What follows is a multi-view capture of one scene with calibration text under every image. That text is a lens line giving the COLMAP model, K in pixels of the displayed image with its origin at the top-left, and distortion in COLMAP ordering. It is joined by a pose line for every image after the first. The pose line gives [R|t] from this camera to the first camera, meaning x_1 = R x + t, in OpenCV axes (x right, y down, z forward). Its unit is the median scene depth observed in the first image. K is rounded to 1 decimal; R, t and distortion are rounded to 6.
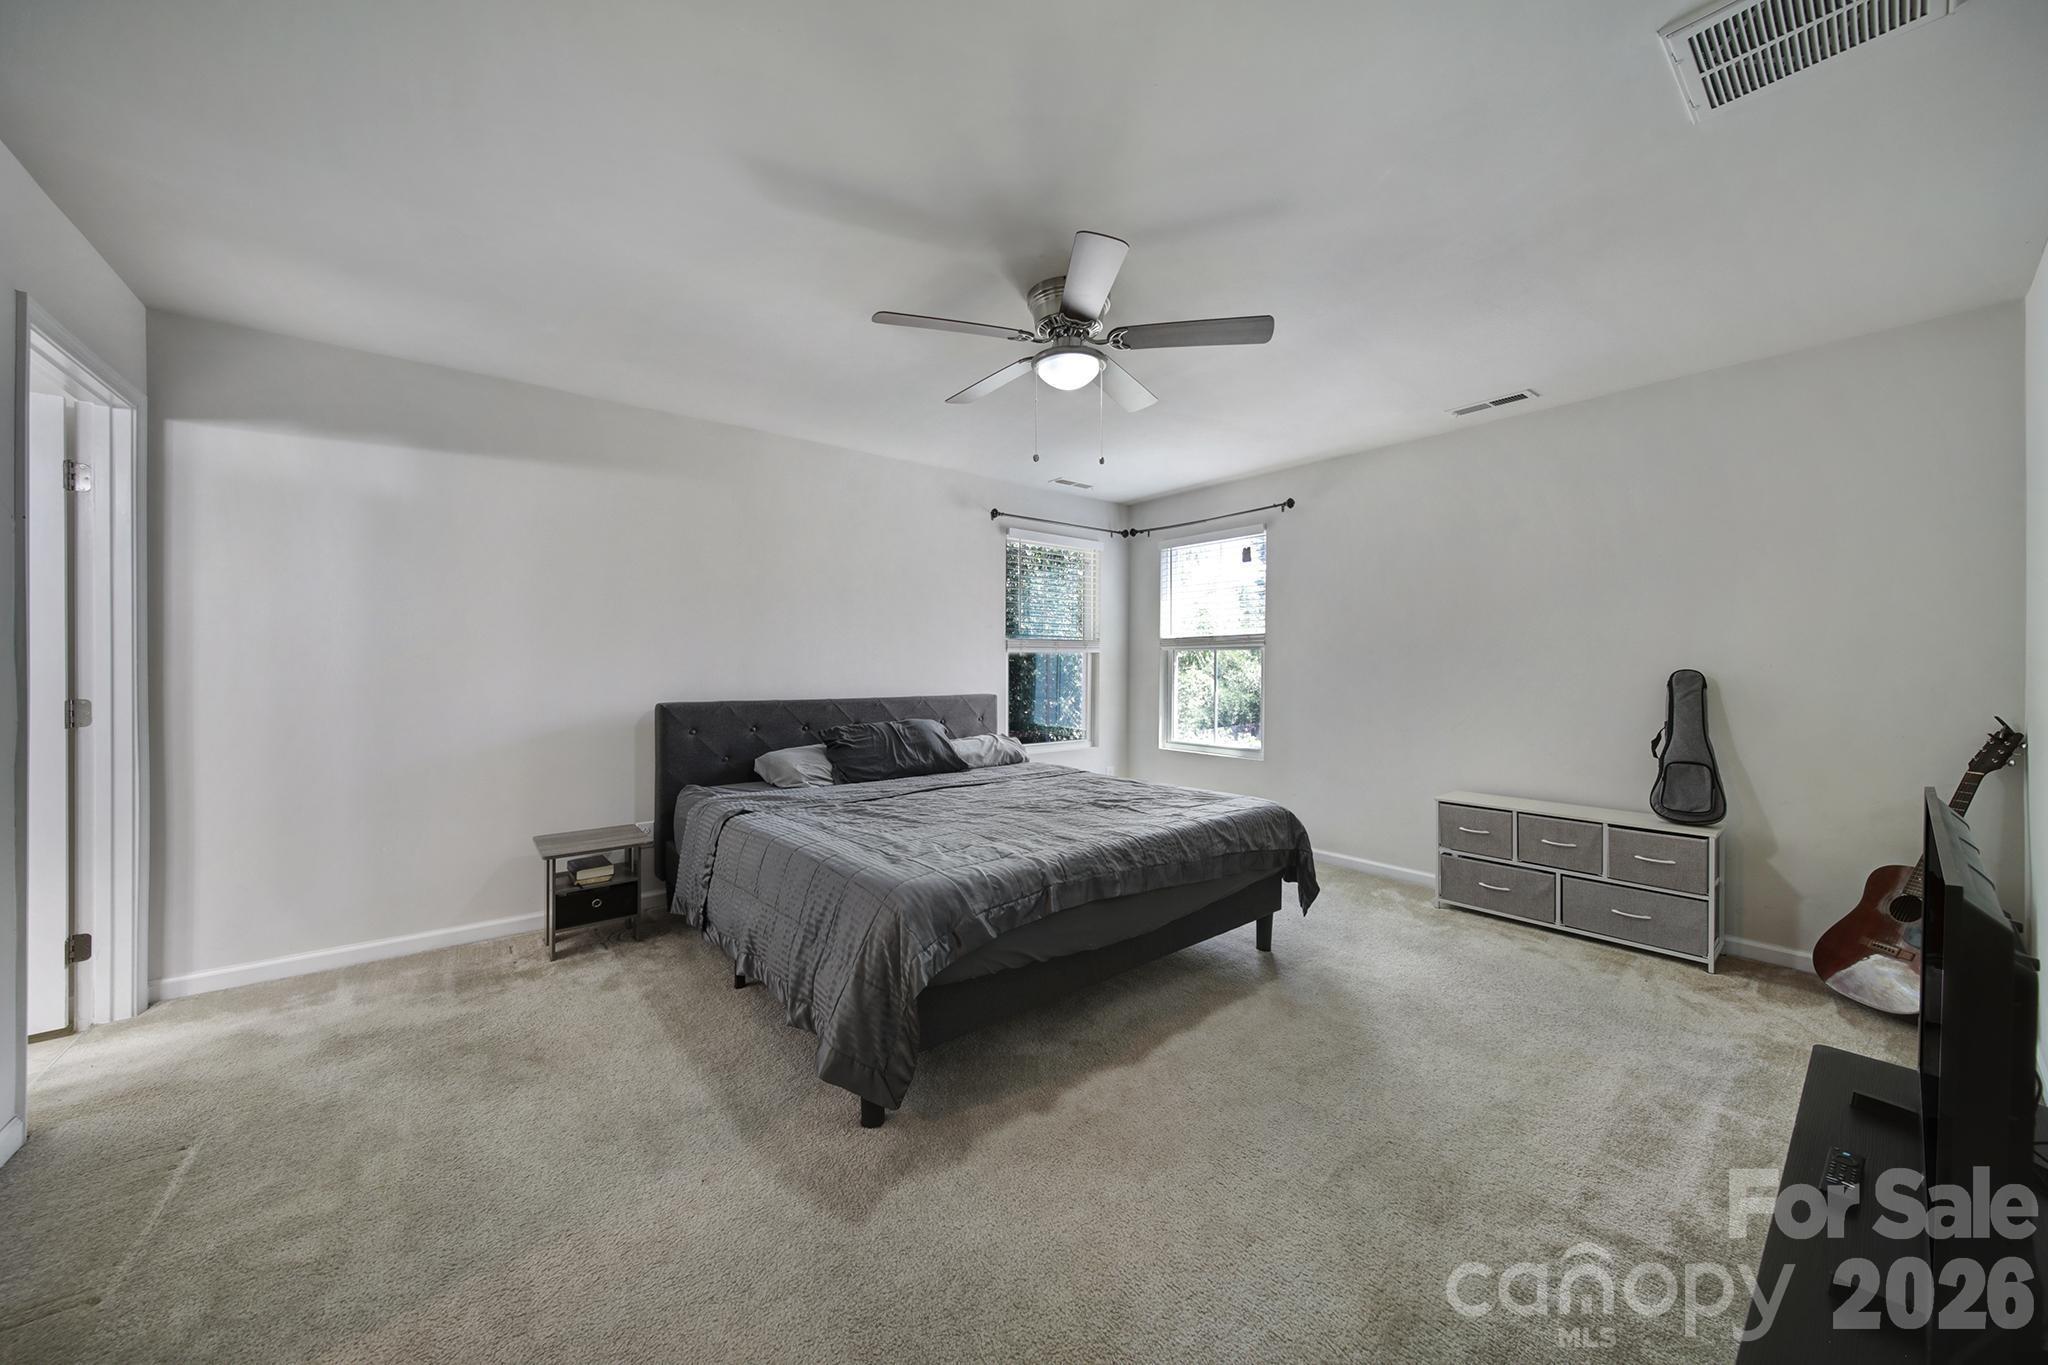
lens RADIAL K [[718.8, 0, 1022.7], [0, 718.8, 666.9], [0, 0, 1]] dist [-0.004184, -0.000826]
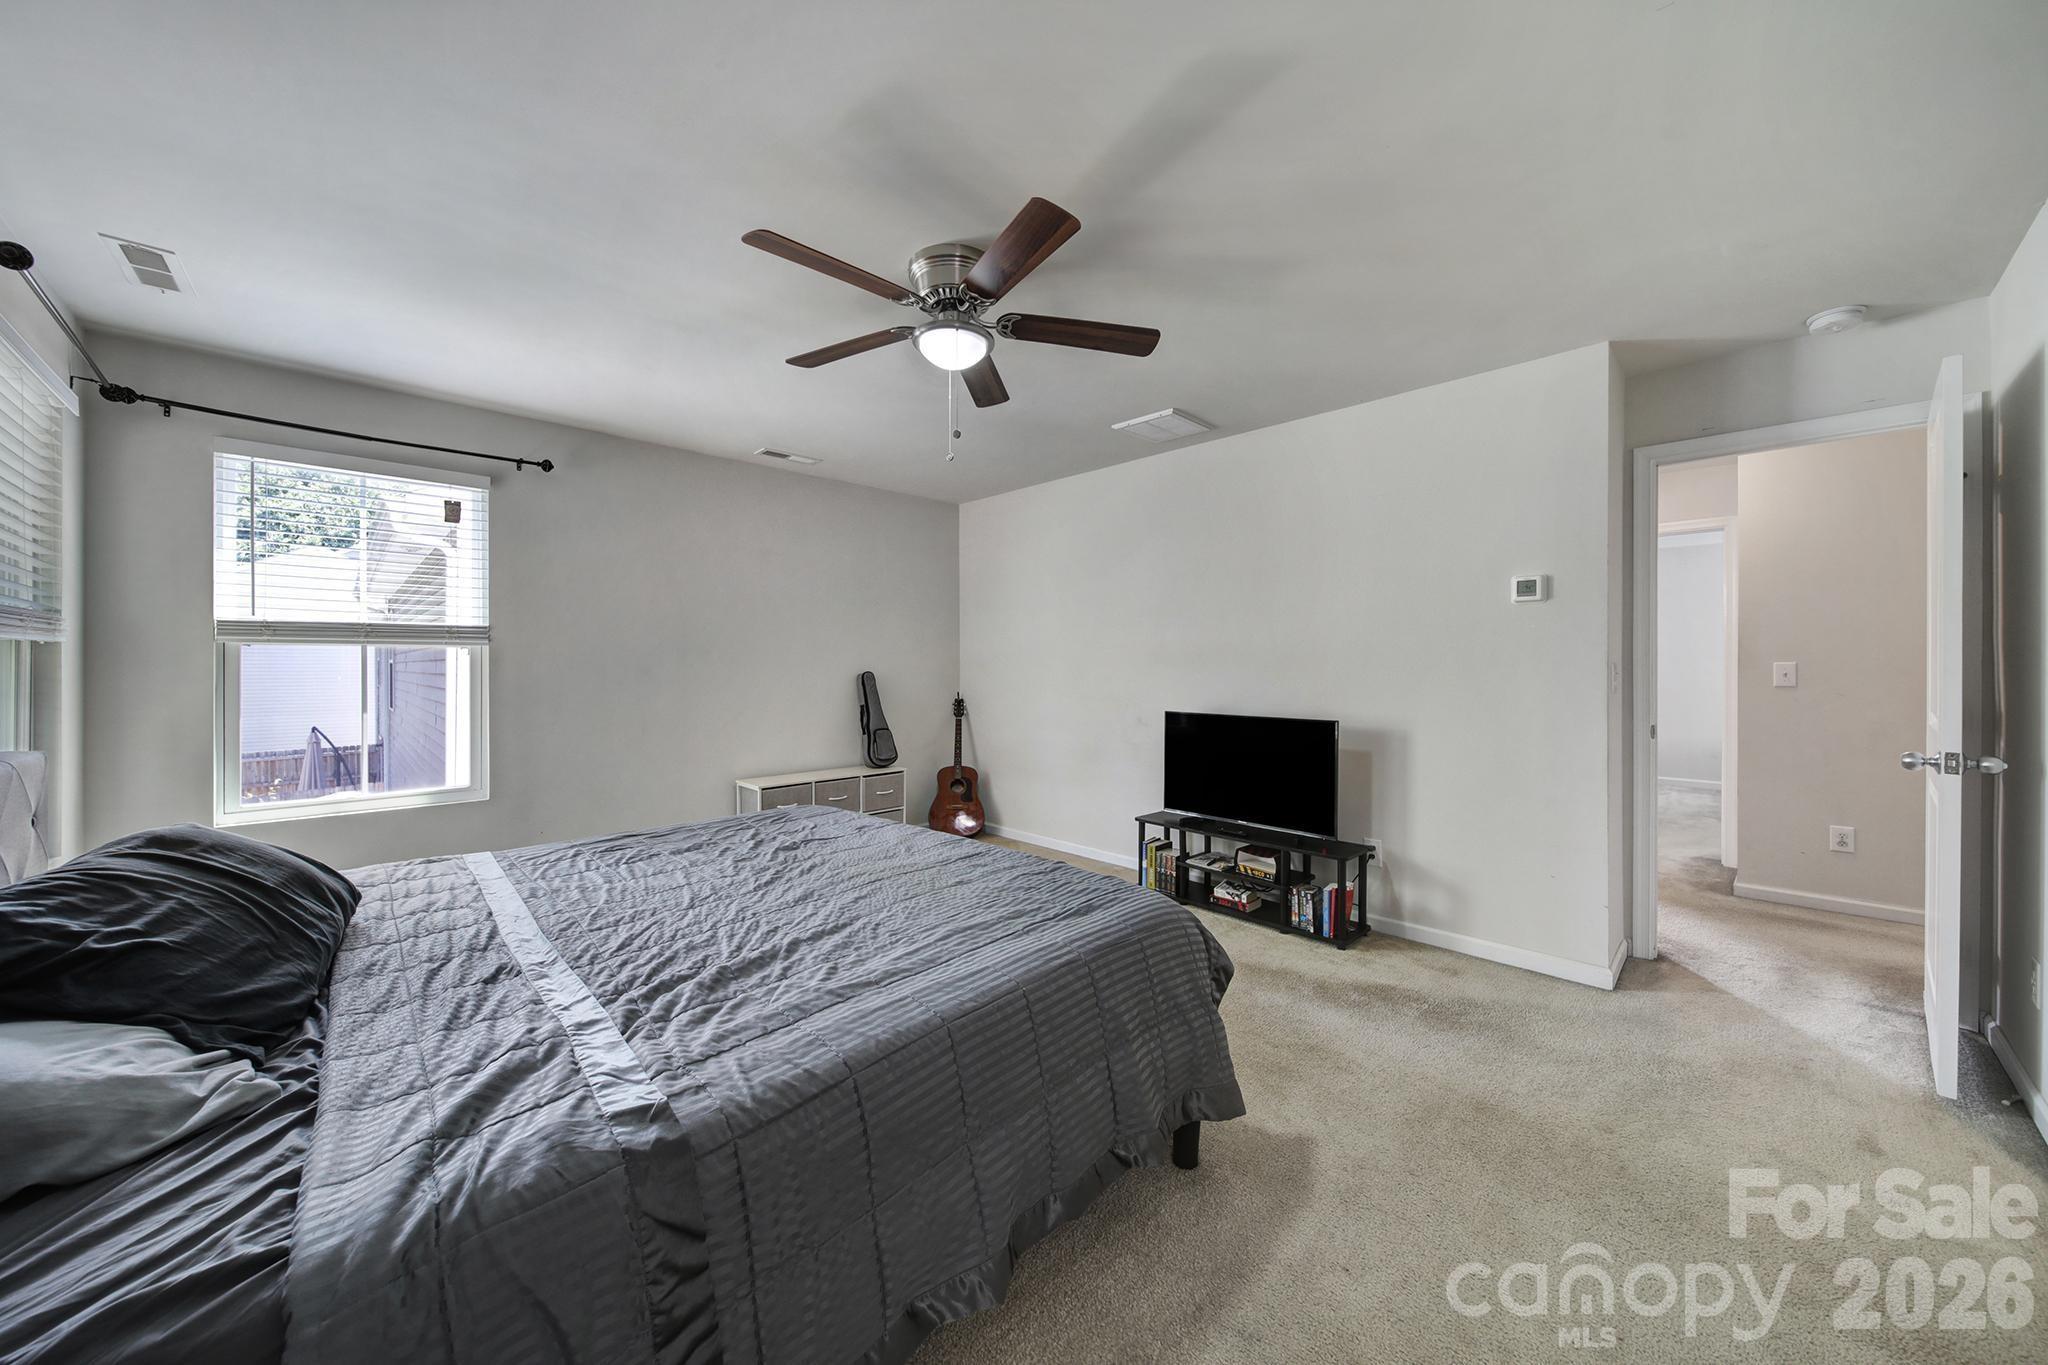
lens RADIAL K [[718.8, 0, 1020.0], [0, 718.8, 677.7], [0, 0, 1]] dist [-0.004184, -0.000826]
pose [[-0.088953, -0.008540, 0.995999, -0.437160], [0.002394, 0.999959, 0.008787, 0.001826], [-0.996033, 0.003166, -0.088928, 0.507822]]
